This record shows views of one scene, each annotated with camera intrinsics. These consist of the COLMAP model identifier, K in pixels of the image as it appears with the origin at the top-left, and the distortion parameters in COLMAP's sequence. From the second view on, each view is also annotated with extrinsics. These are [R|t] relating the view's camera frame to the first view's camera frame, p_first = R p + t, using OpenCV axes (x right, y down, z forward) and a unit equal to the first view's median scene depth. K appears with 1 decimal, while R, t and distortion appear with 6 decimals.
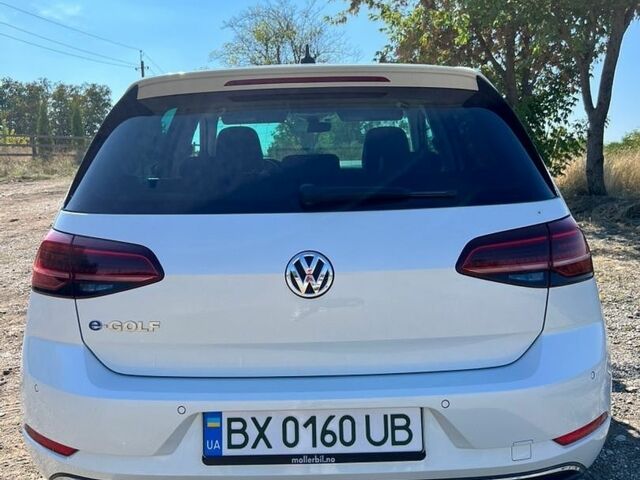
lens RADIAL K [[665.8, 0, 318.6], [0, 665.8, 237.9], [0, 0, 1]] dist [0.011577, 0.000000]
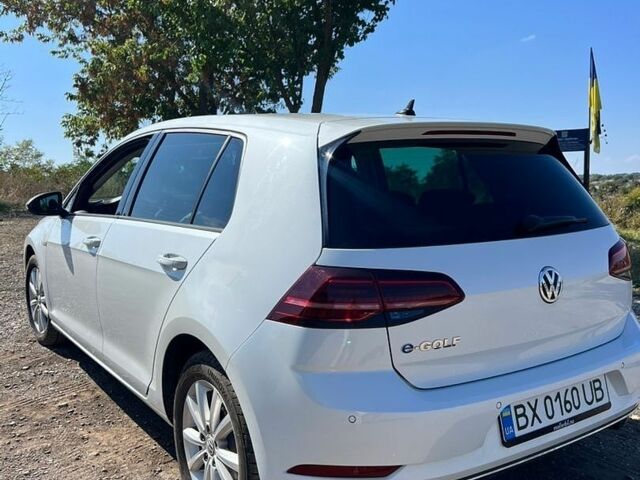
lens RADIAL K [[665.8, 0, 318.1], [0, 665.8, 240.4], [0, 0, 1]] dist [0.011577, 0.000000]
pose [[0.809485, -0.045501, 0.585375, -1.141831], [0.067753, 0.997571, -0.016151, -0.041117], [-0.583218, 0.052735, 0.810602, 0.194035]]
